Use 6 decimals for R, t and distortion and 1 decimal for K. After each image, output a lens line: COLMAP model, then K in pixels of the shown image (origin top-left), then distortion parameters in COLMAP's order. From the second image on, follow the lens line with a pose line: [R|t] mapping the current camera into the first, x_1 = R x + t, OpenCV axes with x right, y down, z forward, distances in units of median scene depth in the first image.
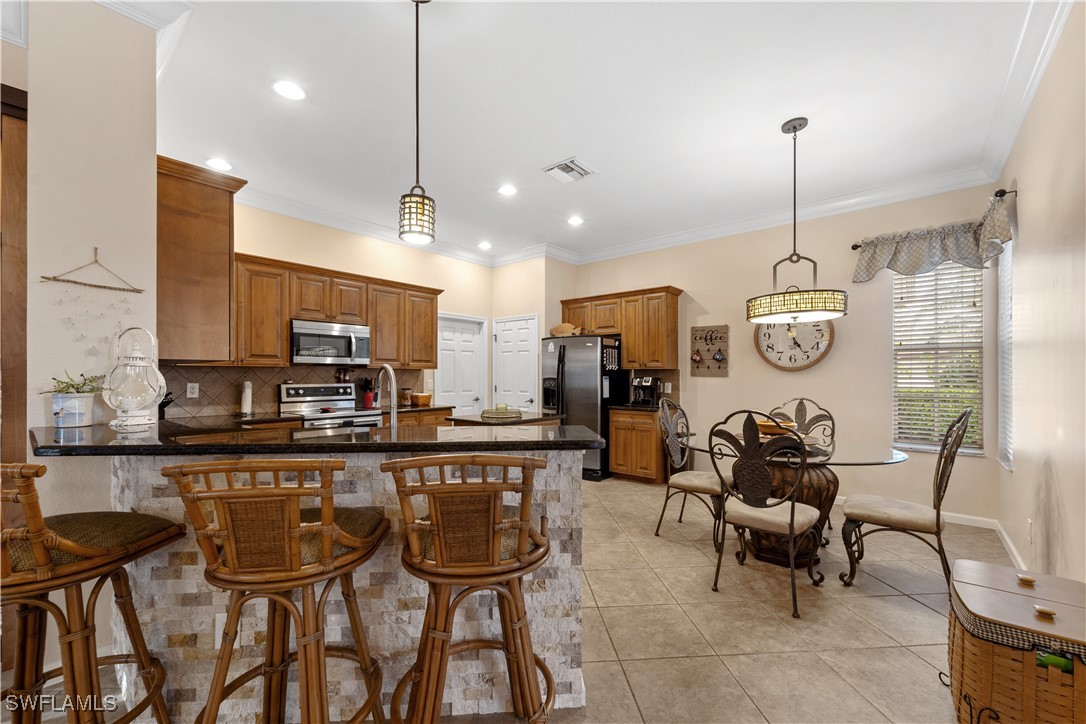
lens RADIAL K [[442.2, 0, 537.8], [0, 442.2, 375.9], [0, 0, 1]] dist [0.000197, -0.001063]
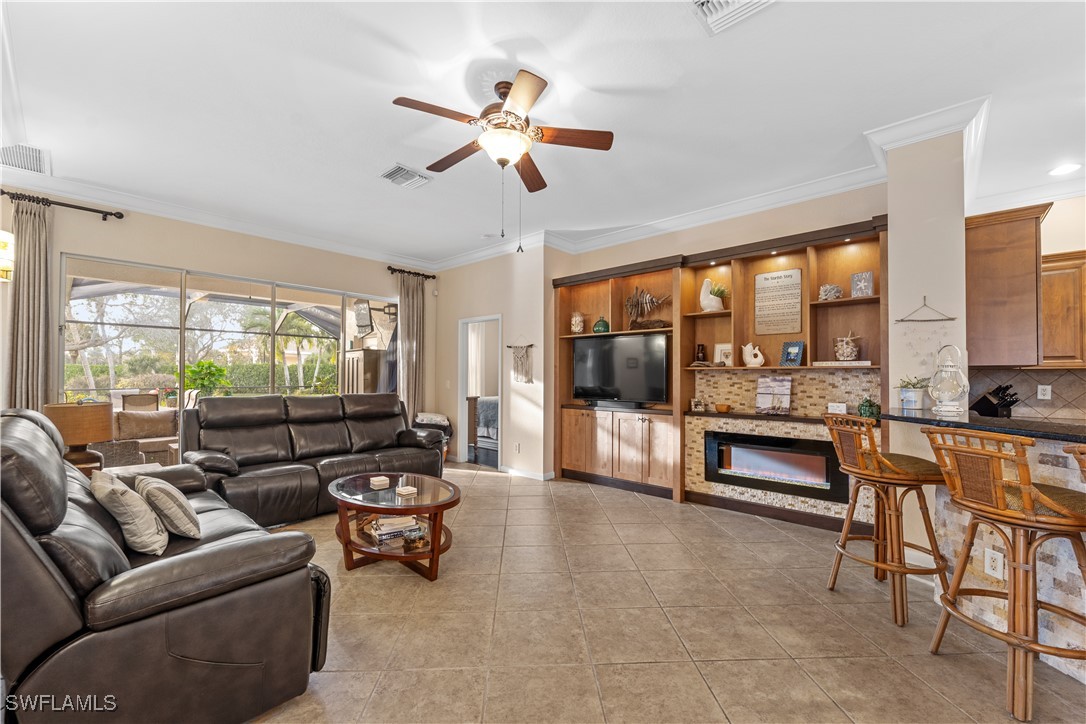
lens RADIAL K [[442.2, 0, 547.4], [0, 442.2, 368.3], [0, 0, 1]] dist [0.000197, -0.001063]
pose [[-0.028773, -0.018333, -0.999418, 0.326975], [-0.004425, 0.999824, -0.018213, 0.000255], [0.999576, 0.003899, -0.028849, -0.158658]]
